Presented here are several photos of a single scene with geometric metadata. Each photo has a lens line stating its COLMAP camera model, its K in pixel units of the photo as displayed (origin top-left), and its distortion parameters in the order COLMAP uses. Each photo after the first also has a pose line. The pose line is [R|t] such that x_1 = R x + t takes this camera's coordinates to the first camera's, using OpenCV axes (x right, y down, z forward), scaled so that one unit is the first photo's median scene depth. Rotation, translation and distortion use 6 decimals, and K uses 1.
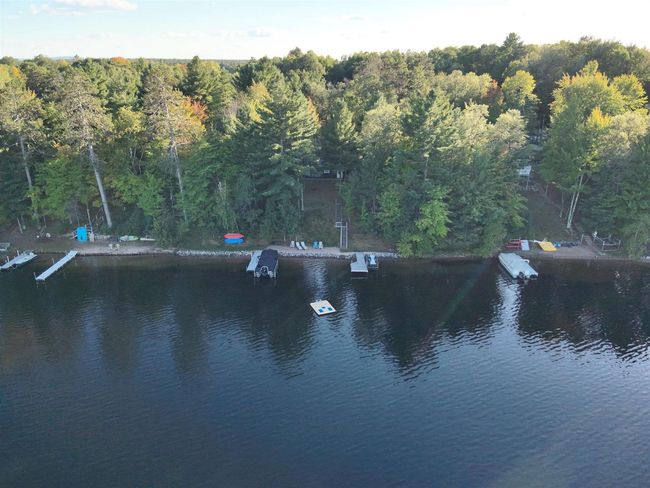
lens RADIAL K [[483.5, 0, 325.0], [0, 483.5, 244.0], [0, 0, 1]] dist [0.010741, -0.084540]
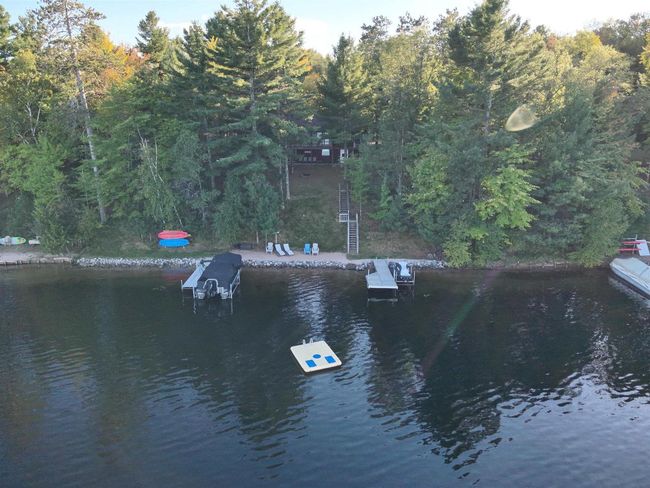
lens RADIAL K [[483.5, 0, 325.0], [0, 483.5, 244.0], [0, 0, 1]] dist [0.010741, -0.084540]
pose [[0.999968, -0.006057, -0.005159, 0.006652], [0.005648, 0.997105, -0.075833, 0.043872], [0.005604, 0.075802, 0.997107, 0.399582]]
